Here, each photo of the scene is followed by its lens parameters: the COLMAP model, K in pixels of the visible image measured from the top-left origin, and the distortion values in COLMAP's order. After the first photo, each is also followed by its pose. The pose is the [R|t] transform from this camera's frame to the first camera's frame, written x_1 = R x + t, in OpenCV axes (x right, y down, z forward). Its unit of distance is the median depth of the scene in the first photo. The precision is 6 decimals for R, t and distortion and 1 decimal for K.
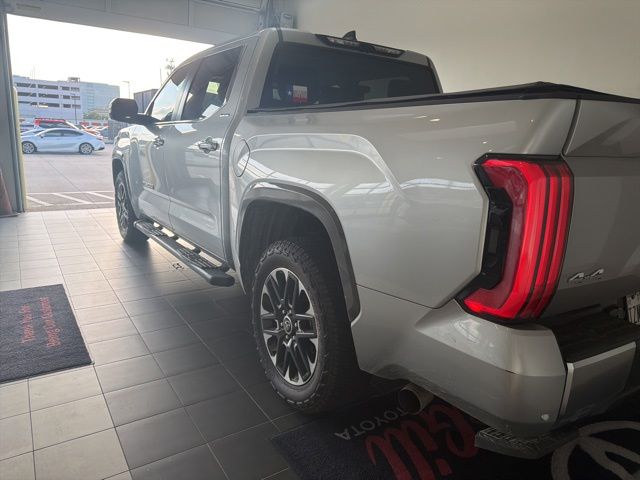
lens RADIAL K [[454.8, 0, 320.0], [0, 454.8, 240.0], [0, 0, 1]] dist [0.071118, -0.083124]
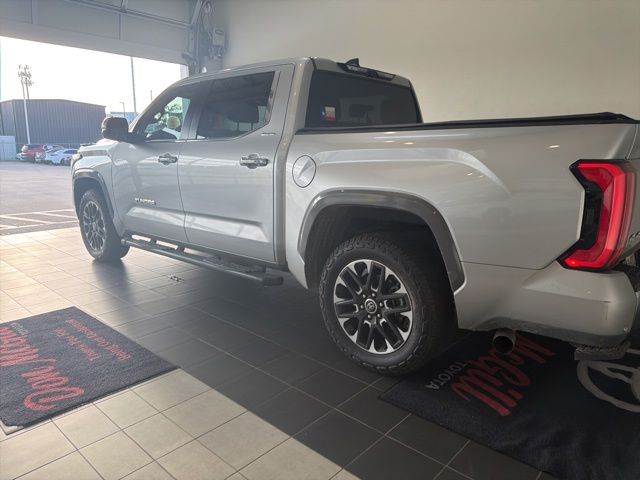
lens RADIAL K [[454.8, 0, 320.0], [0, 454.8, 240.0], [0, 0, 1]] dist [0.071118, -0.083124]
pose [[0.968417, -0.080898, 0.235848, -0.479458], [0.084400, 0.996421, -0.004772, 0.005518], [-0.234618, 0.024526, 0.971778, -0.150064]]
